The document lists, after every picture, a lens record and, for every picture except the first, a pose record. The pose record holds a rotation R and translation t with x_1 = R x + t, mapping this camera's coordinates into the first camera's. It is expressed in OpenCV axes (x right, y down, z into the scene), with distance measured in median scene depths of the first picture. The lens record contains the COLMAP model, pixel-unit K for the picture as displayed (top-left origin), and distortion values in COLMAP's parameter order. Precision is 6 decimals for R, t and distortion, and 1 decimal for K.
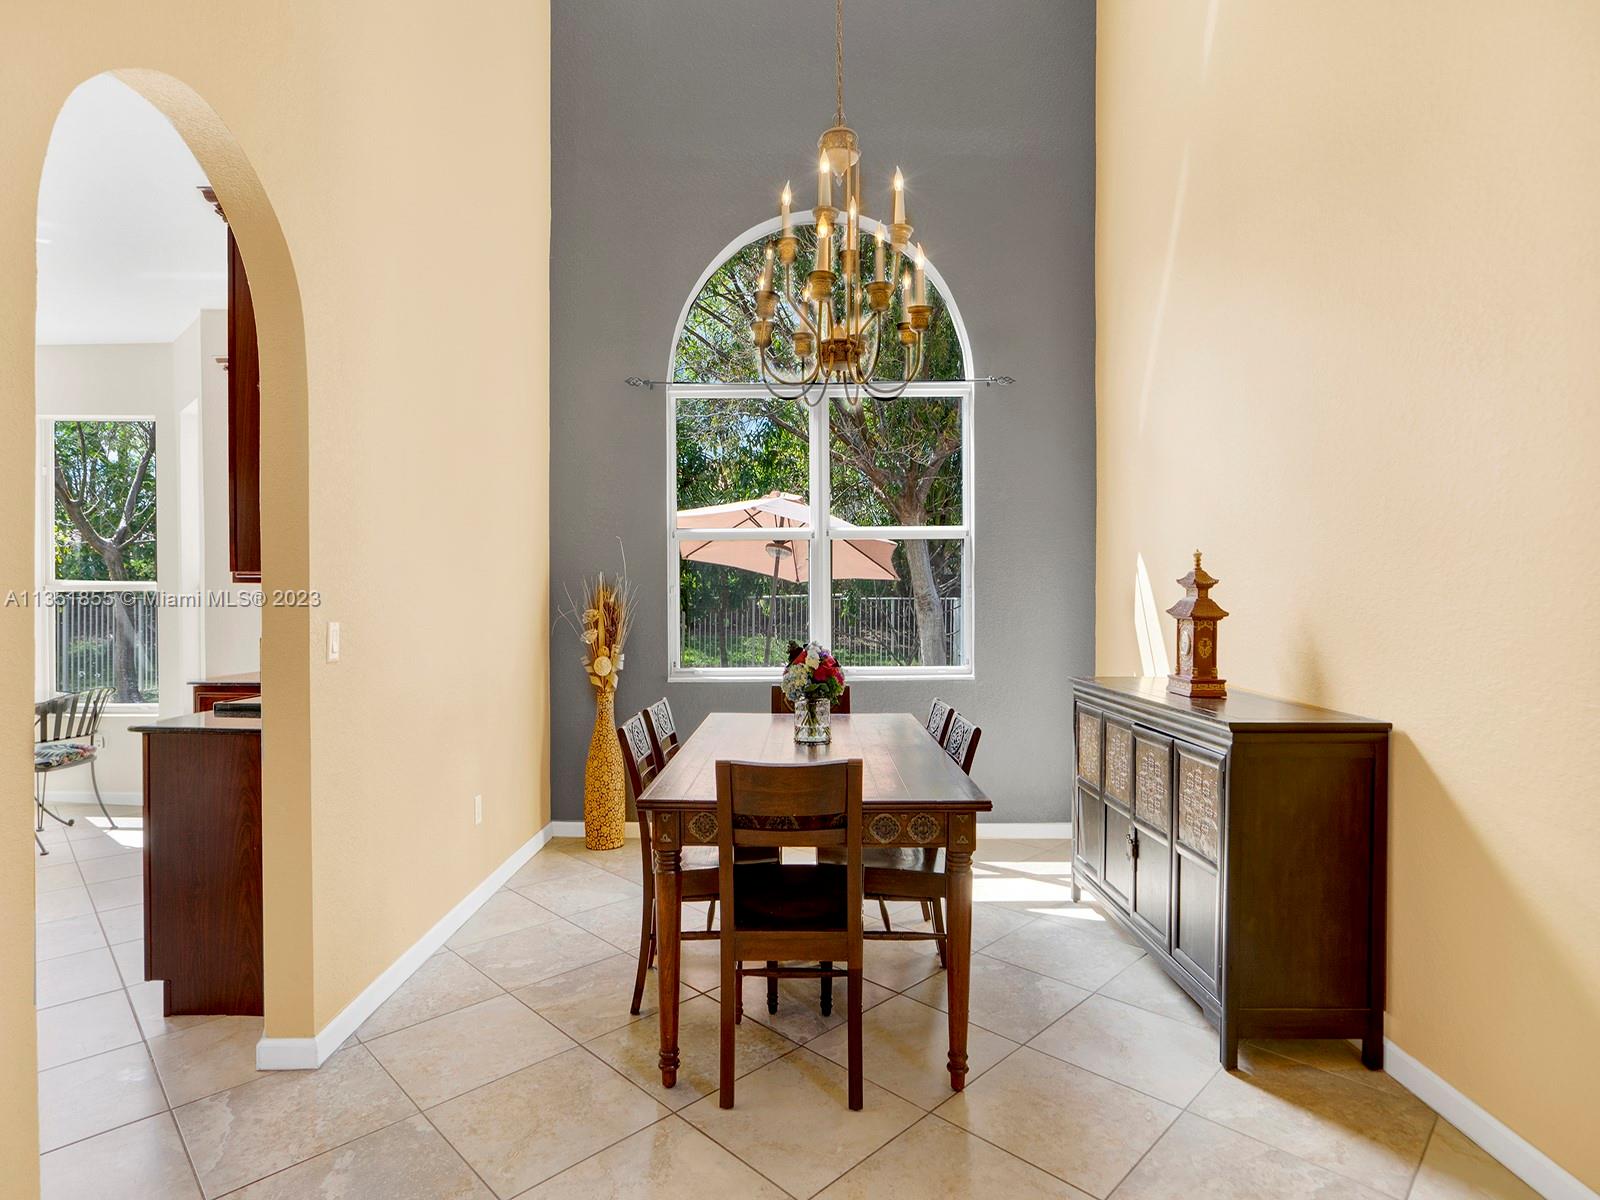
lens RADIAL K [[823.3, 0, 800.2], [0, 823.3, 608.2], [0, 0, 1]] dist [-0.005995, -0.000830]
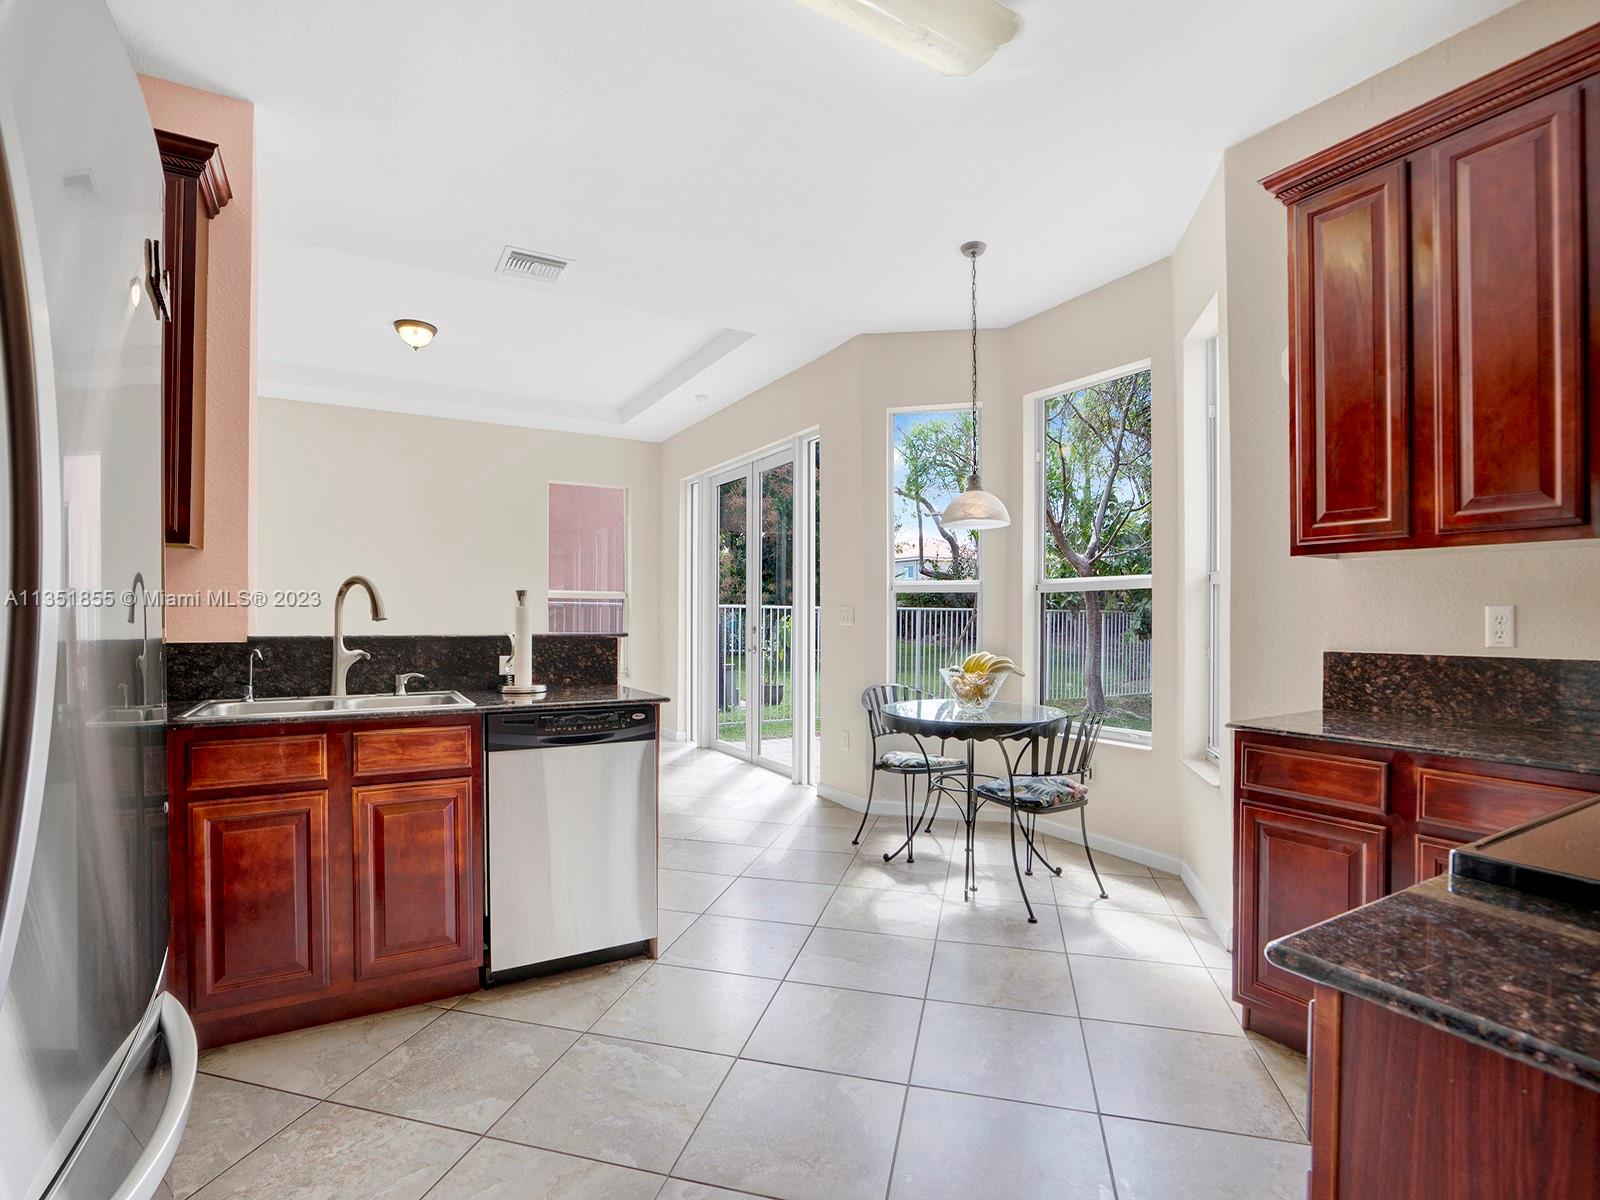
lens RADIAL K [[770.9, 0, 800.5], [0, 770.9, 612.8], [0, 0, 1]] dist [-0.004851, -0.000172]
pose [[0.506005, 0.000870, -0.862530, -0.392519], [-0.016877, 0.999818, -0.008892, 0.019418], [0.862365, 0.019056, 0.505928, 0.420935]]
